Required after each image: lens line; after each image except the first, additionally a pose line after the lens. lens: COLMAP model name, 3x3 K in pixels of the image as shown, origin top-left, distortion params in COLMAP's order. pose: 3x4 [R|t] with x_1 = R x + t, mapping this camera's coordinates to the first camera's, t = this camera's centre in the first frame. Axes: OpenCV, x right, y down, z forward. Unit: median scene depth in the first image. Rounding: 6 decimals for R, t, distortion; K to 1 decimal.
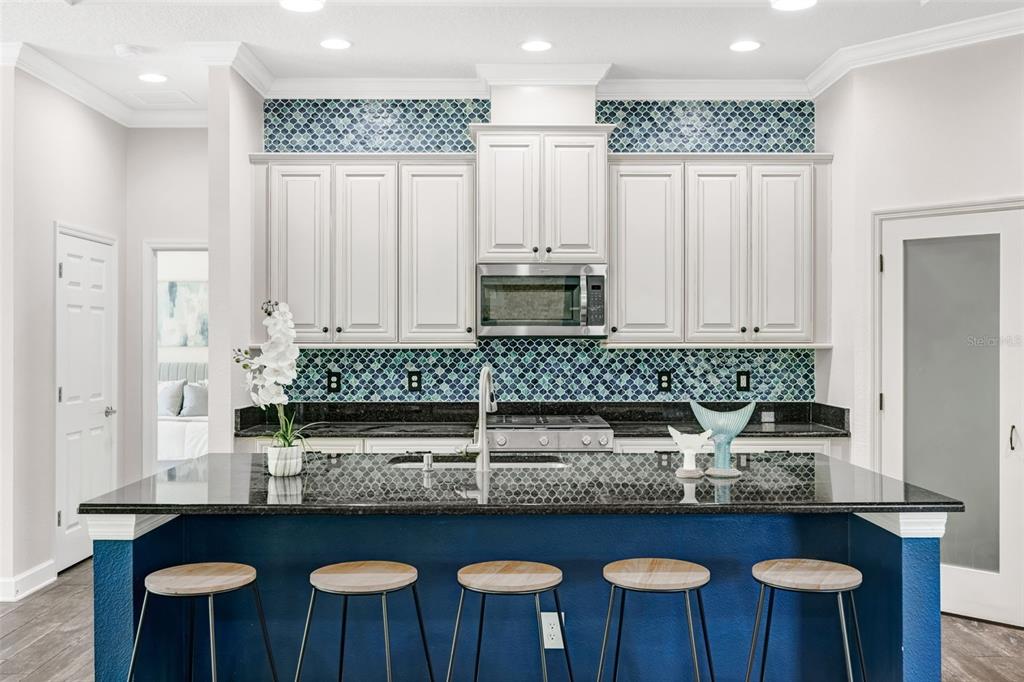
lens RADIAL K [[975.4, 0, 511.2], [0, 975.4, 341.2], [0, 0, 1]] dist [0.024322, 0.000000]
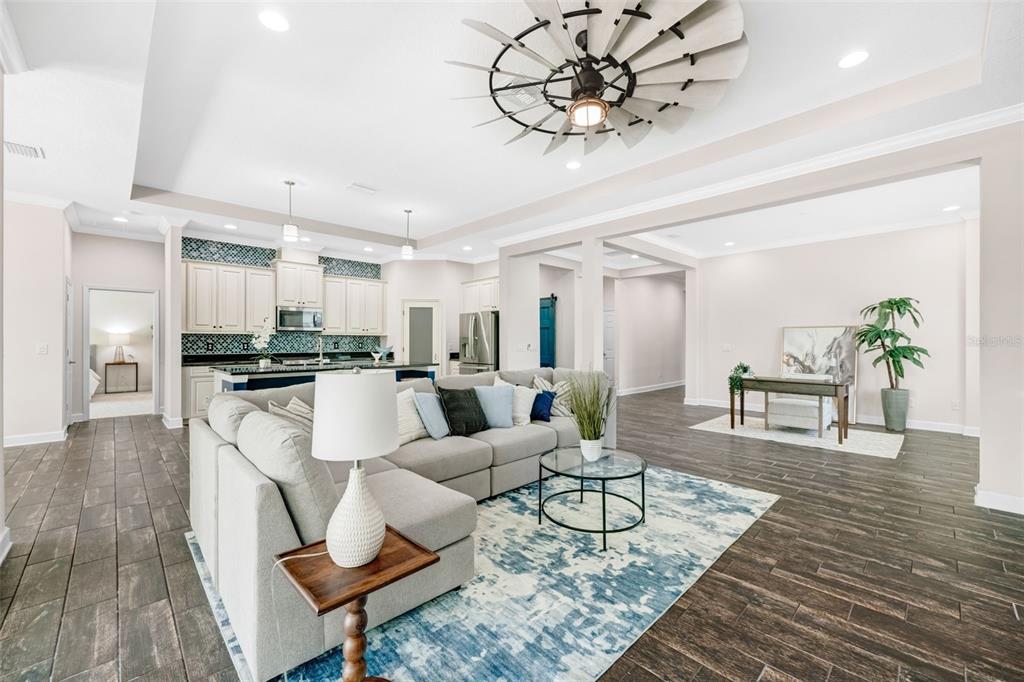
lens RADIAL K [[412.3, 0, 508.2], [0, 412.3, 338.7], [0, 0, 1]] dist [-0.000314, 0.000010]
pose [[0.722559, 0.001576, 0.691308, -0.372303], [-0.007564, 0.999956, 0.005626, 0.007357], [-0.691268, -0.009294, 0.722539, -0.373967]]
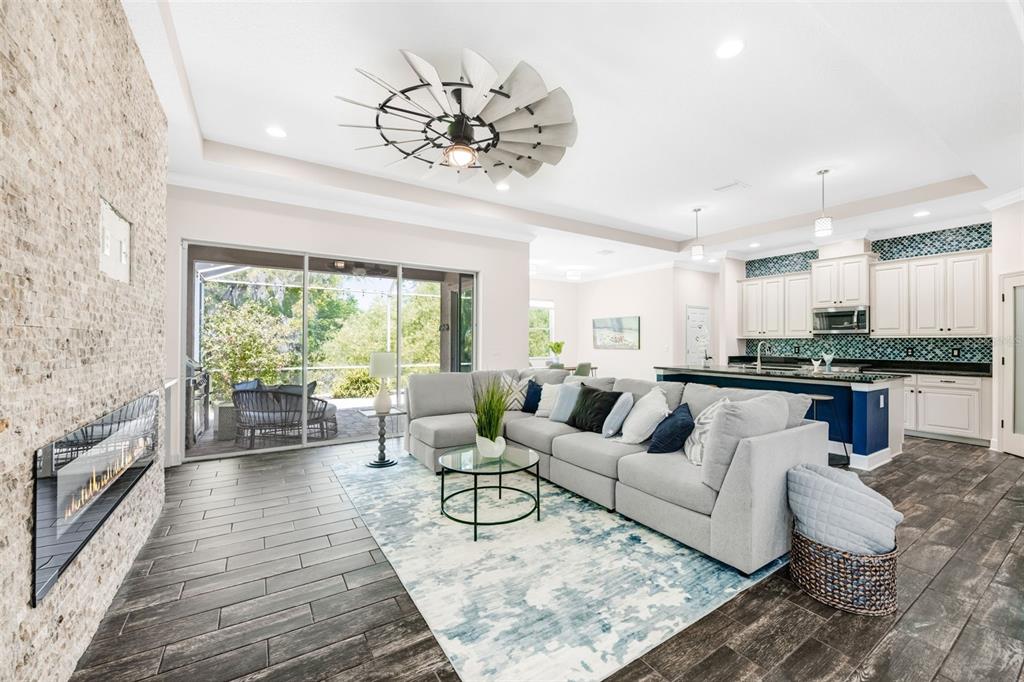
lens RADIAL K [[412.3, 0, 533.7], [0, 412.3, 339.5], [0, 0, 1]] dist [-0.000314, 0.000010]
pose [[0.561872, -0.002971, -0.827219, 0.475848], [0.005457, 0.999985, 0.000115, 0.005603], [0.827207, -0.004579, 0.561879, -0.335878]]
